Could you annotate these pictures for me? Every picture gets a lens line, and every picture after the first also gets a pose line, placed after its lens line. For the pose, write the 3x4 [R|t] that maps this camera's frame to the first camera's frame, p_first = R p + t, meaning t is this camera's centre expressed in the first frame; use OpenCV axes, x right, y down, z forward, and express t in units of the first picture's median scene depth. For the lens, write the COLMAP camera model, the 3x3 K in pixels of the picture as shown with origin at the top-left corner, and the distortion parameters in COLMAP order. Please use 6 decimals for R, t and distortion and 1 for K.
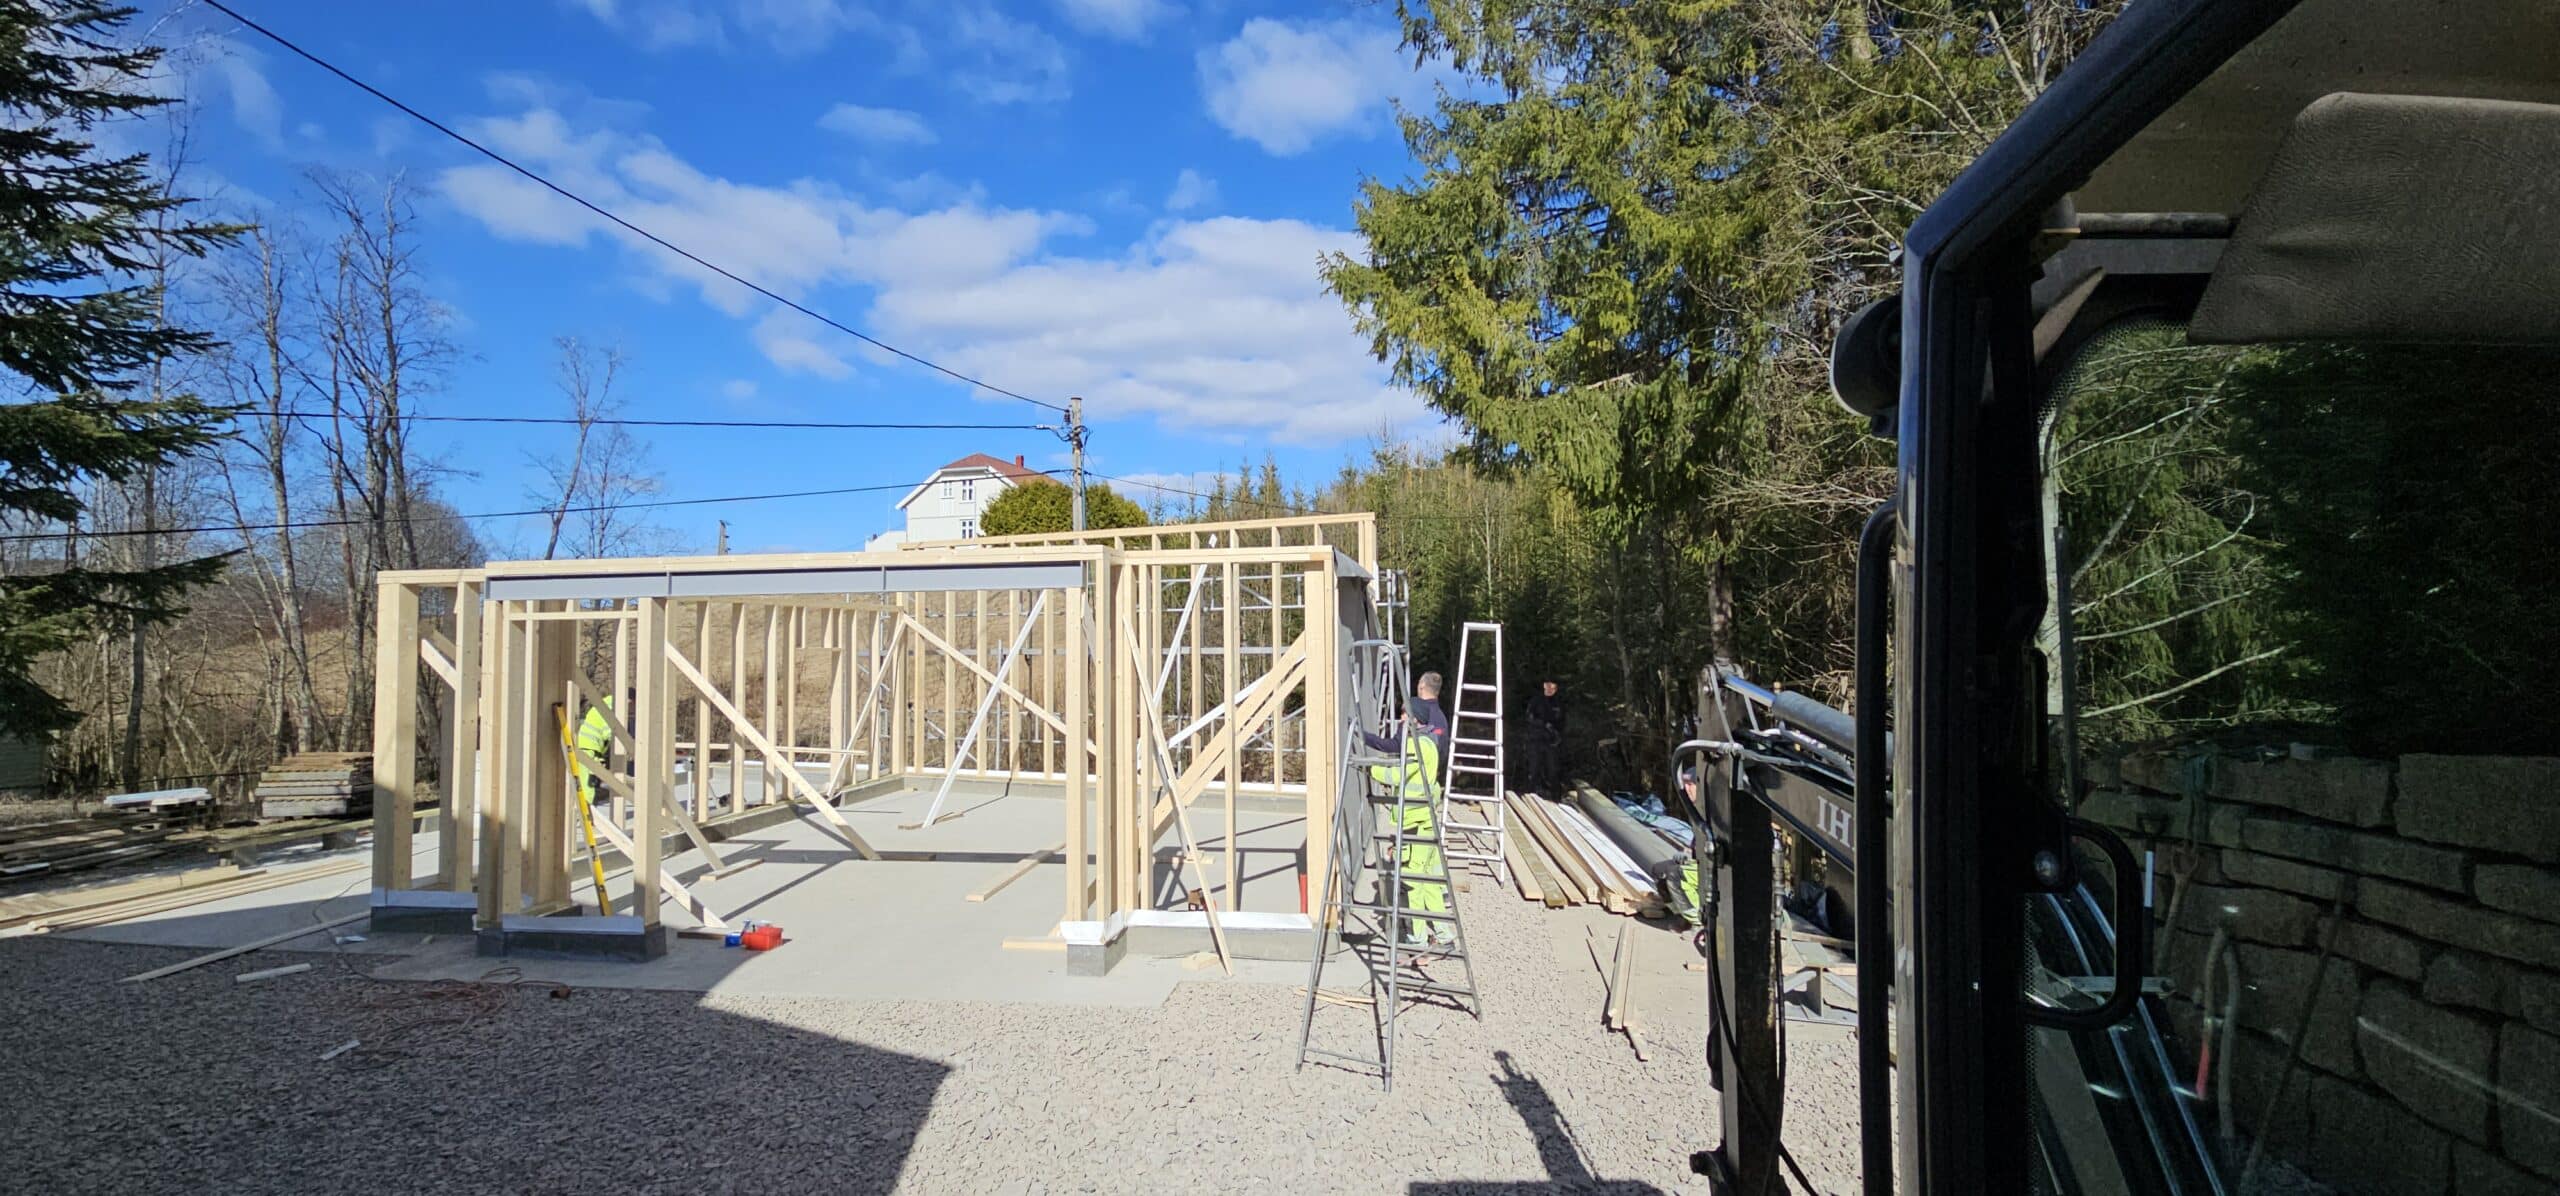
lens RADIAL K [[1034.6, 0, 1293.9], [0, 1034.6, 606.6], [0, 0, 1]] dist [0.009851, -0.007340]
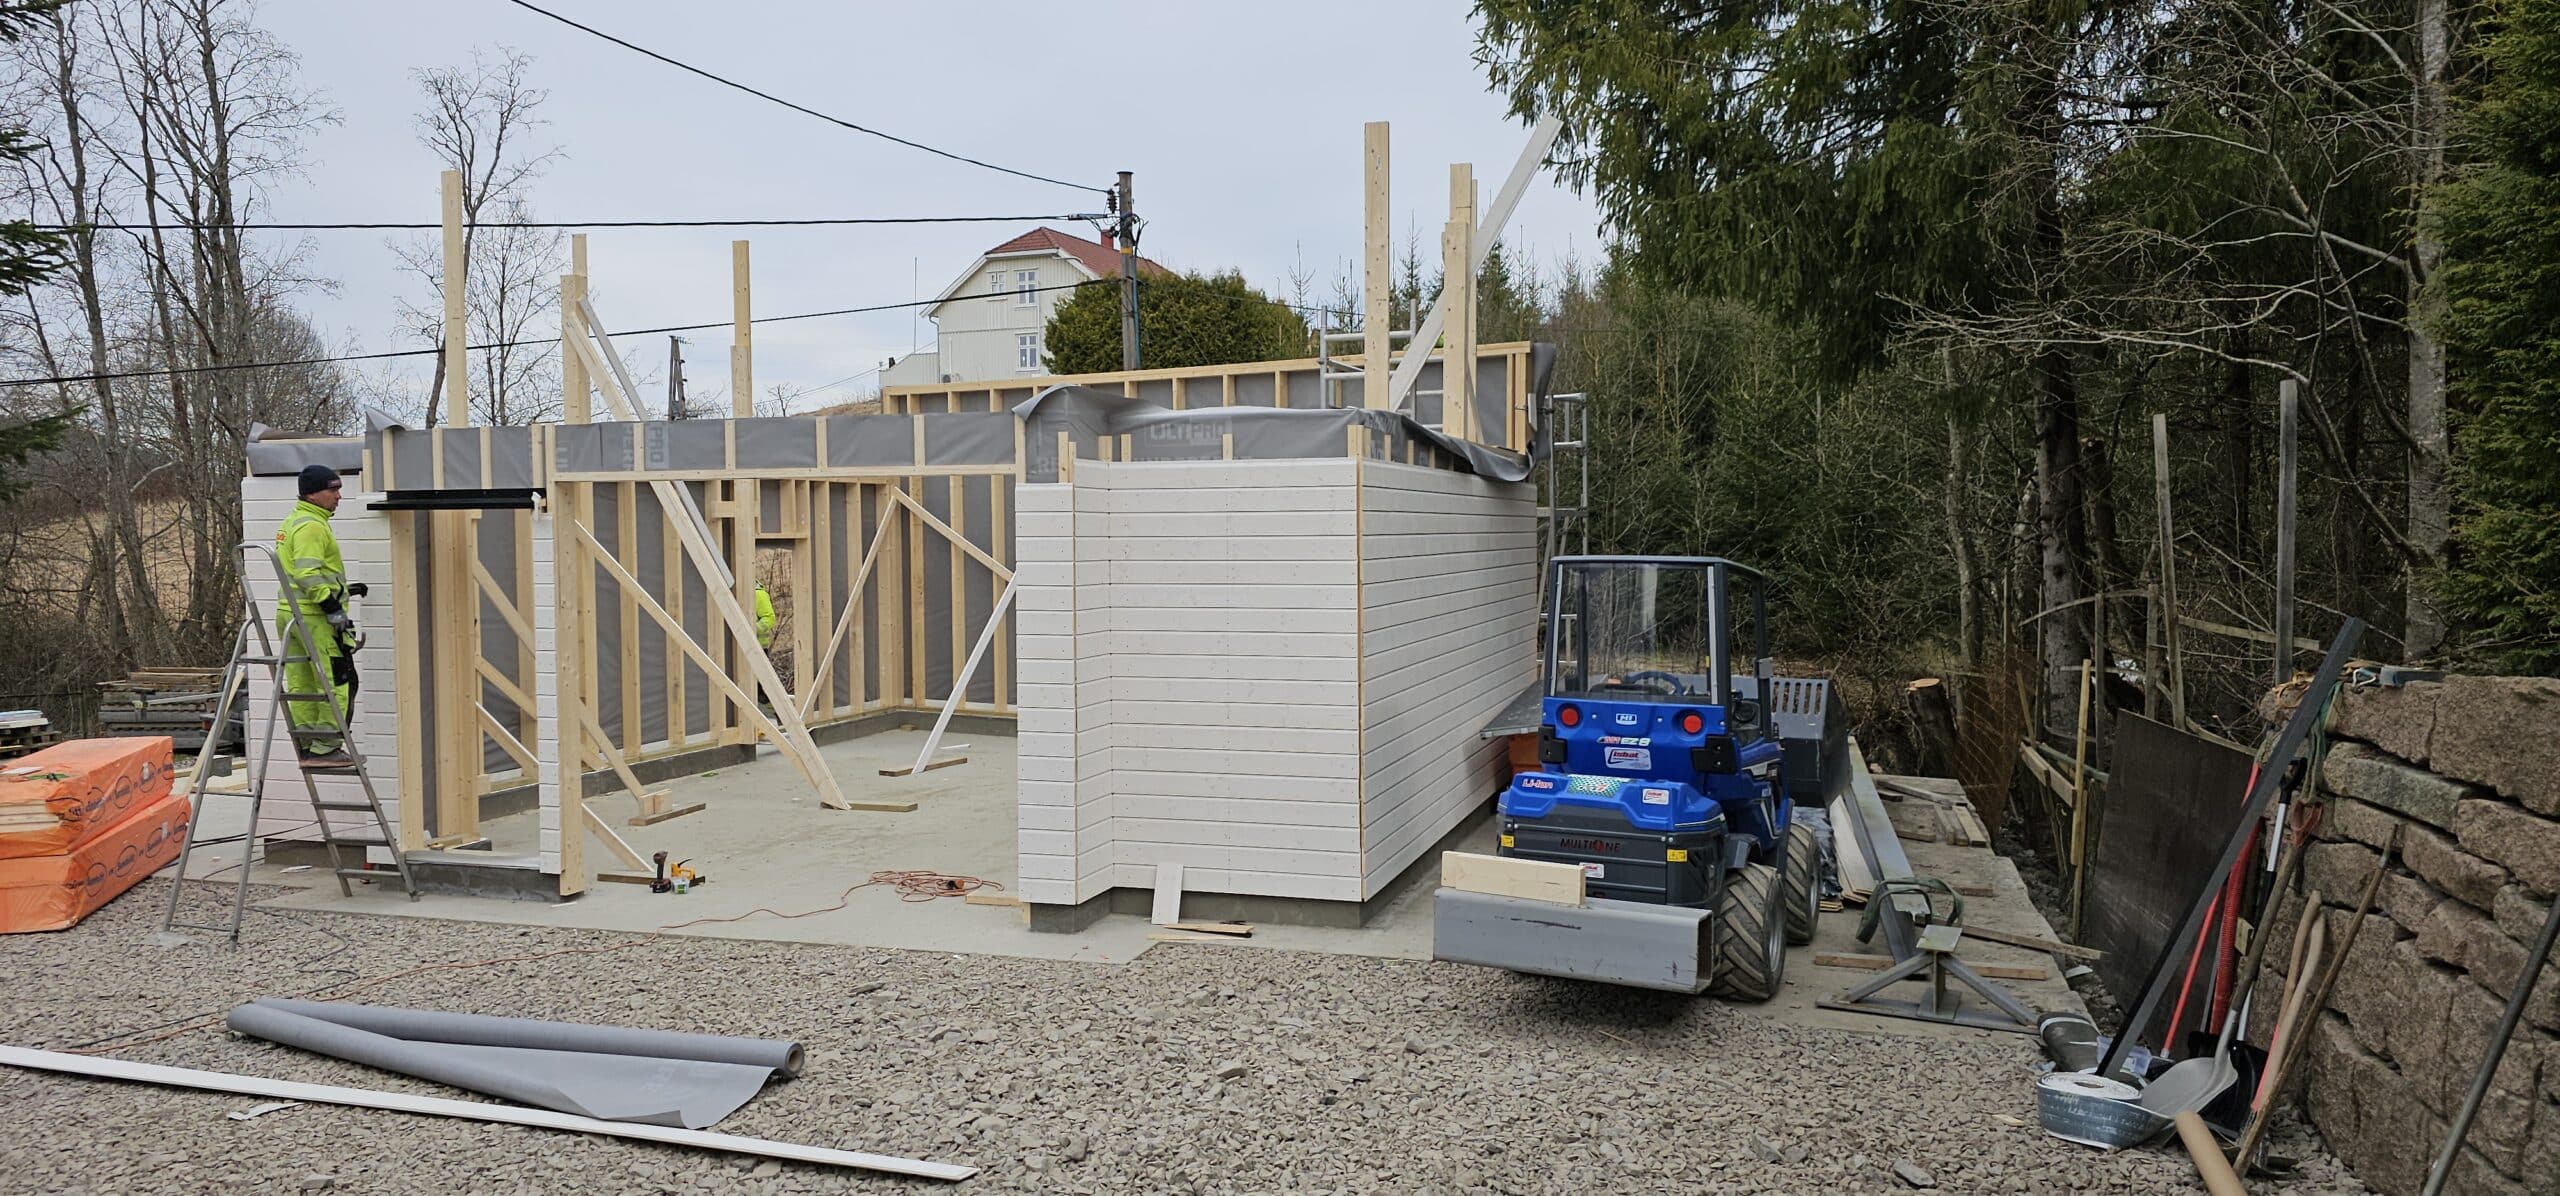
lens RADIAL K [[1708.1, 0, 1305.1], [0, 1708.1, 607.8], [0, 0, 1]] dist [0.049788, -0.036580]
pose [[0.987666, 0.011995, -0.156114, 0.098062], [0.001078, 0.996517, 0.083384, -0.009398], [0.156571, -0.082524, 0.984213, -0.140411]]
